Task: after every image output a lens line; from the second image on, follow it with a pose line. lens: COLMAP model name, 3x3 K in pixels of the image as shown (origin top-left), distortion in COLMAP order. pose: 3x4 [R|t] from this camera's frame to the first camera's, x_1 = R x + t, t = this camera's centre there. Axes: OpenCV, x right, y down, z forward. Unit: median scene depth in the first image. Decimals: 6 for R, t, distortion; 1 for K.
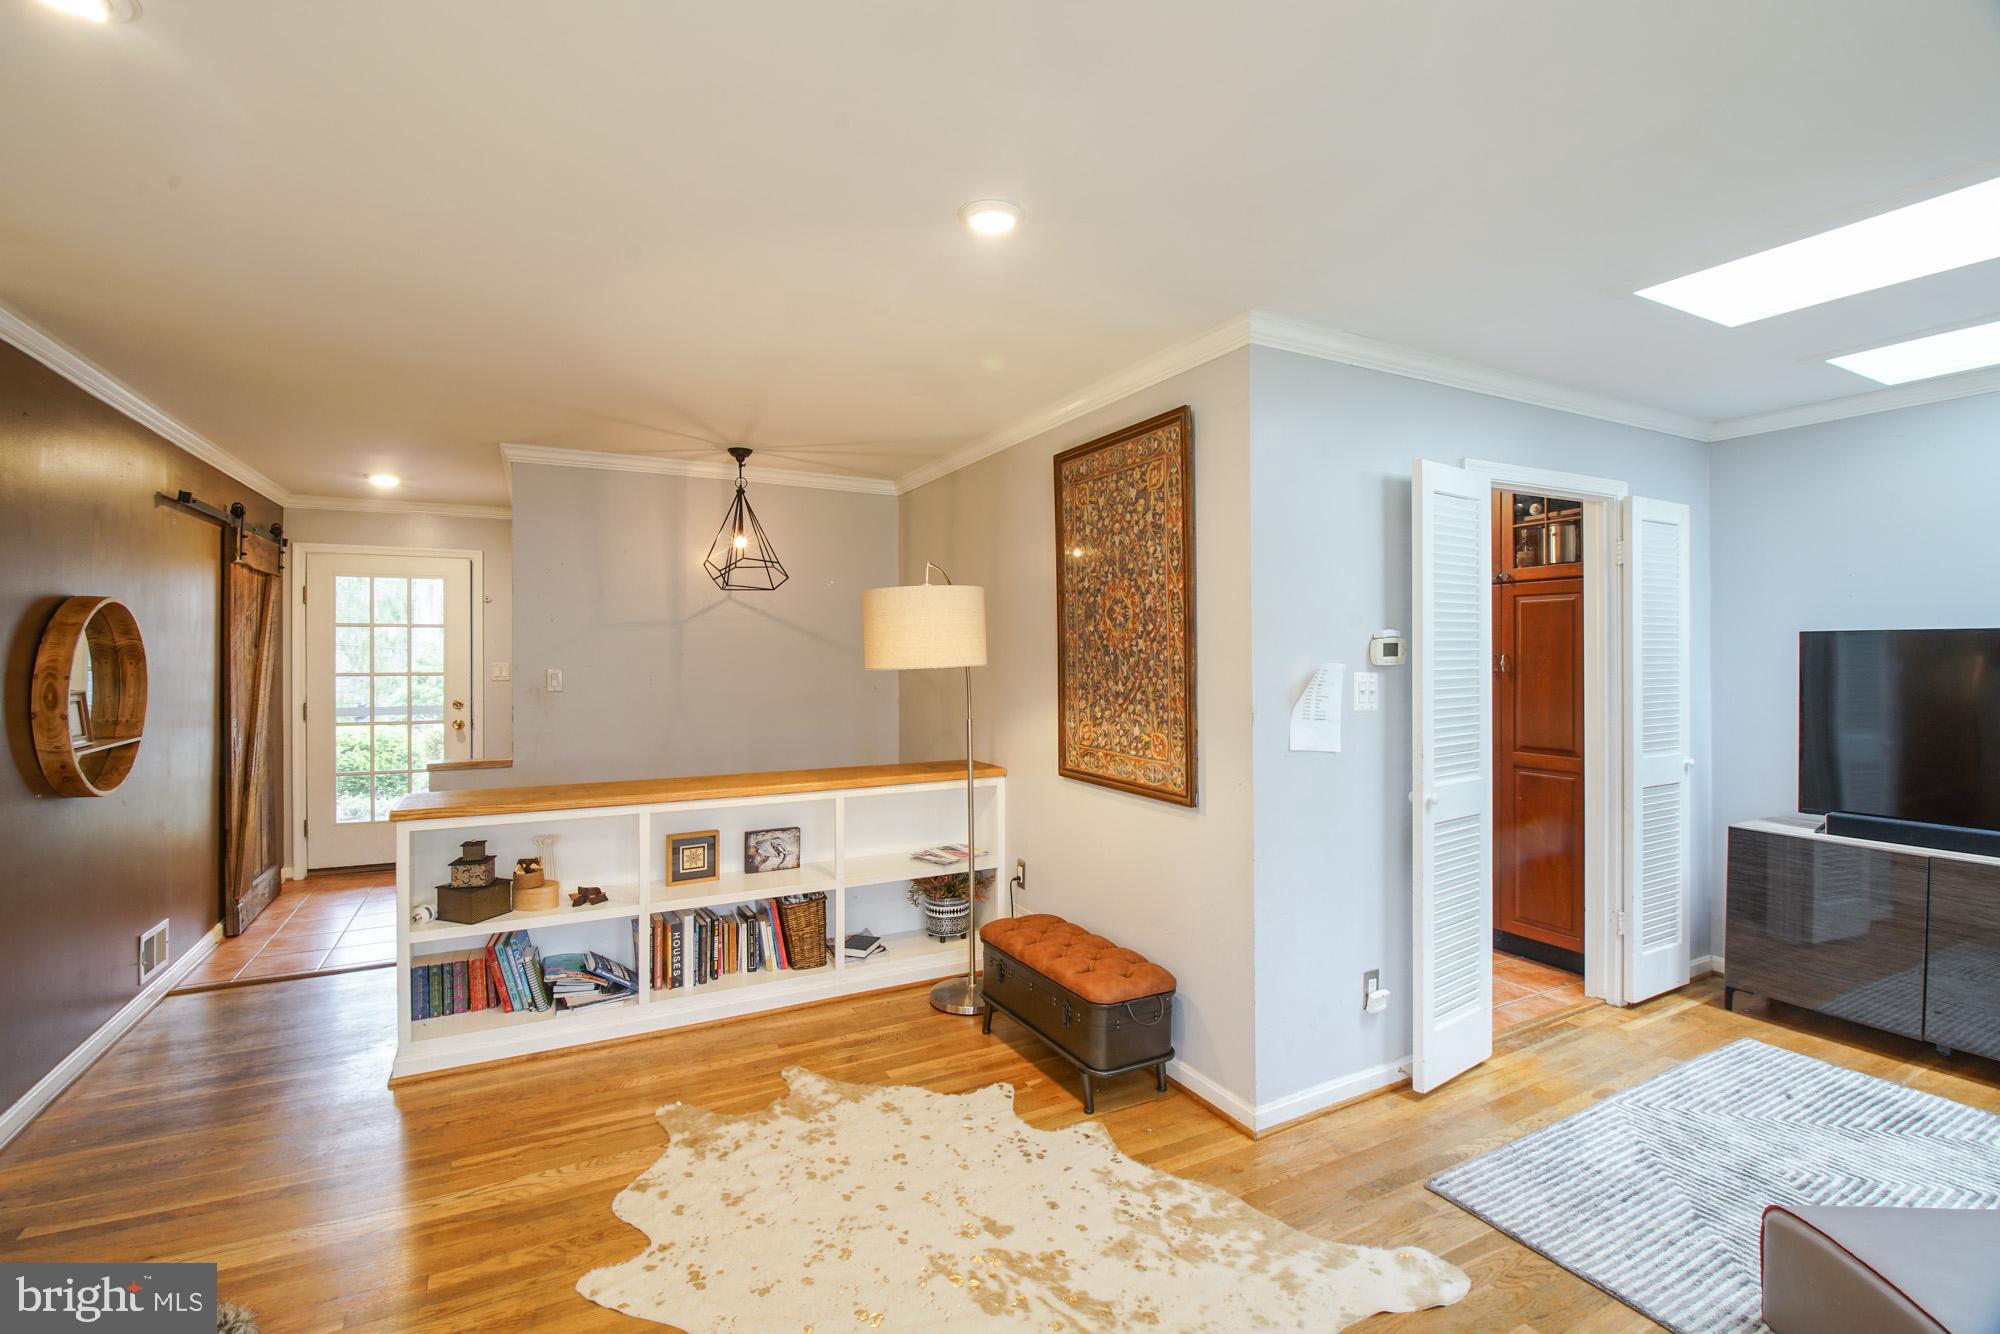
lens RADIAL K [[891.4, 0, 989.9], [0, 891.4, 642.4], [0, 0, 1]] dist [-0.002063, -0.010488]
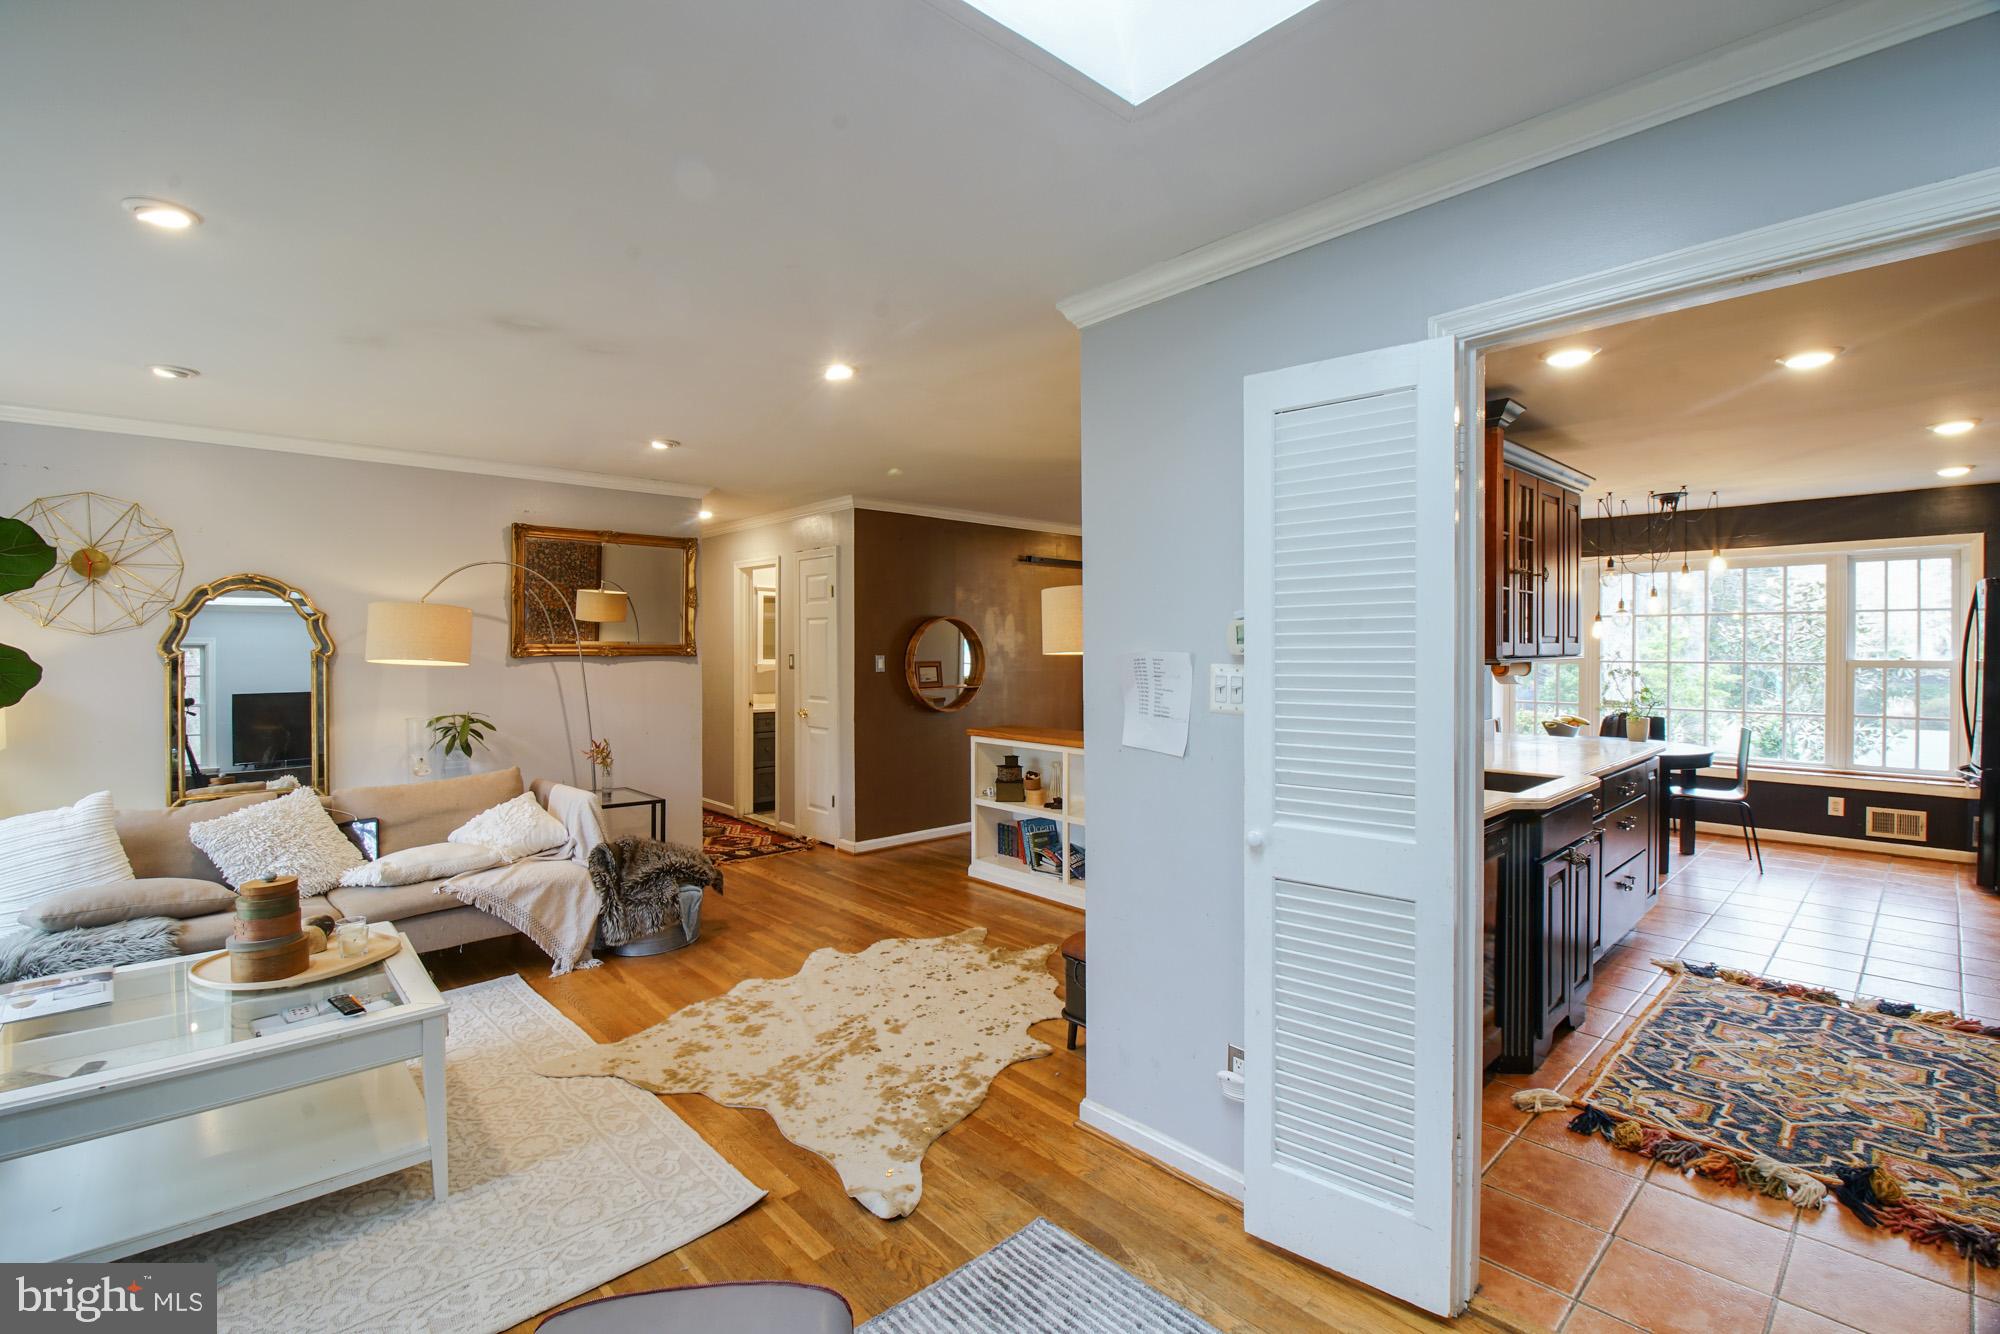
lens RADIAL K [[891.4, 0, 1005.8], [0, 891.4, 658.6], [0, 0, 1]] dist [-0.002063, -0.010488]
pose [[0.263966, 0.016119, -0.964397, 1.203736], [0.005121, 0.999823, 0.018112, 0.013916], [0.964518, -0.009720, 0.263836, 0.644346]]
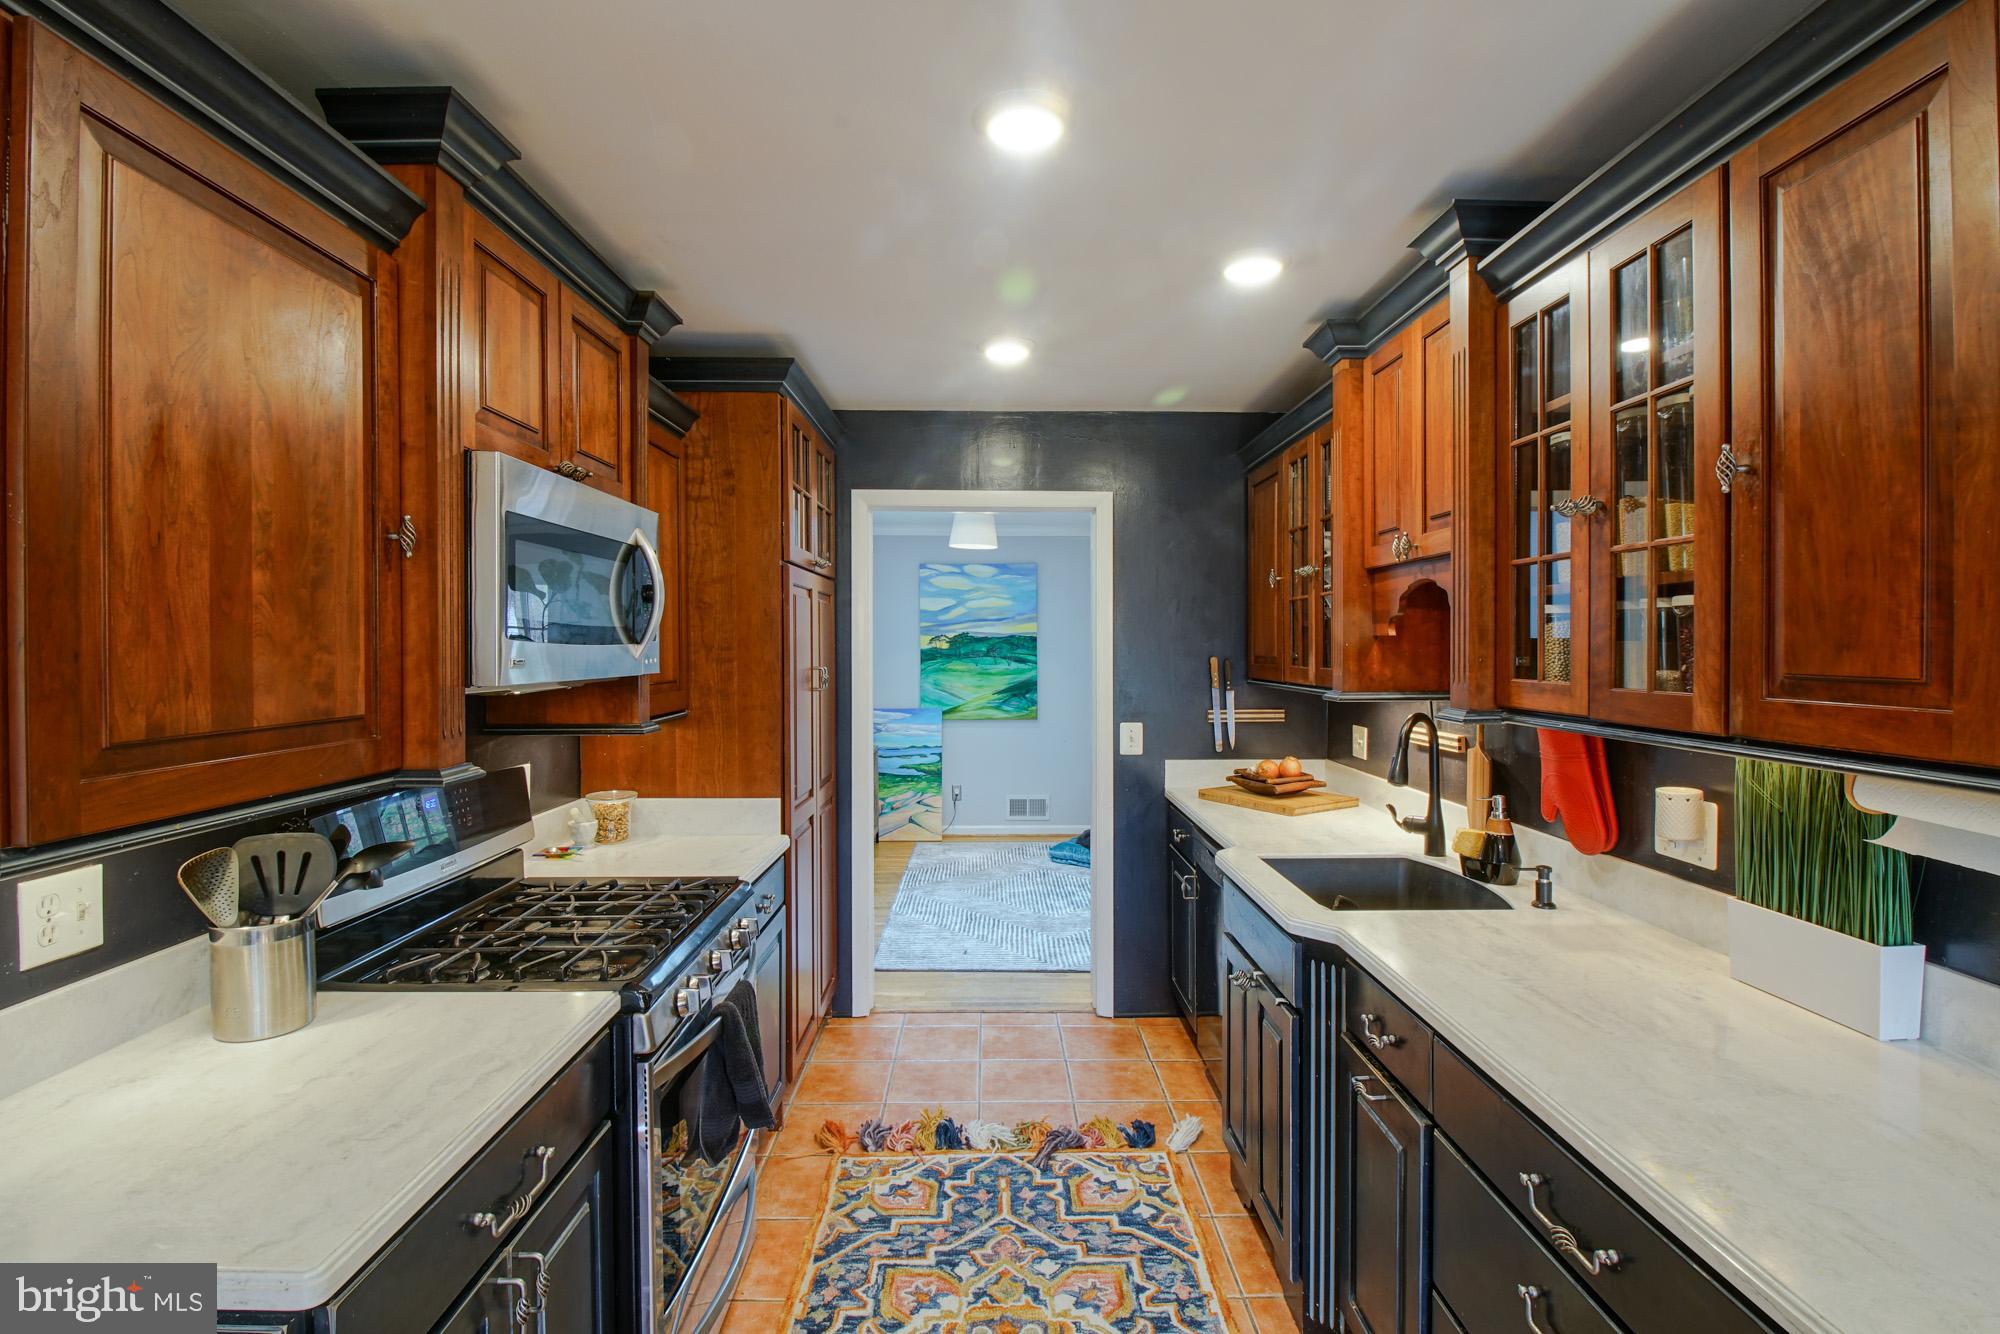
lens RADIAL K [[948.5, 0, 994.0], [0, 948.5, 665.2], [0, 0, 1]] dist [-0.006263, -0.008565]
pose [[-0.882865, -0.001077, 0.469625, 0.069741], [0.007592, 0.999834, 0.016565, -0.008597], [-0.469565, 0.018190, -0.882710, 2.562464]]
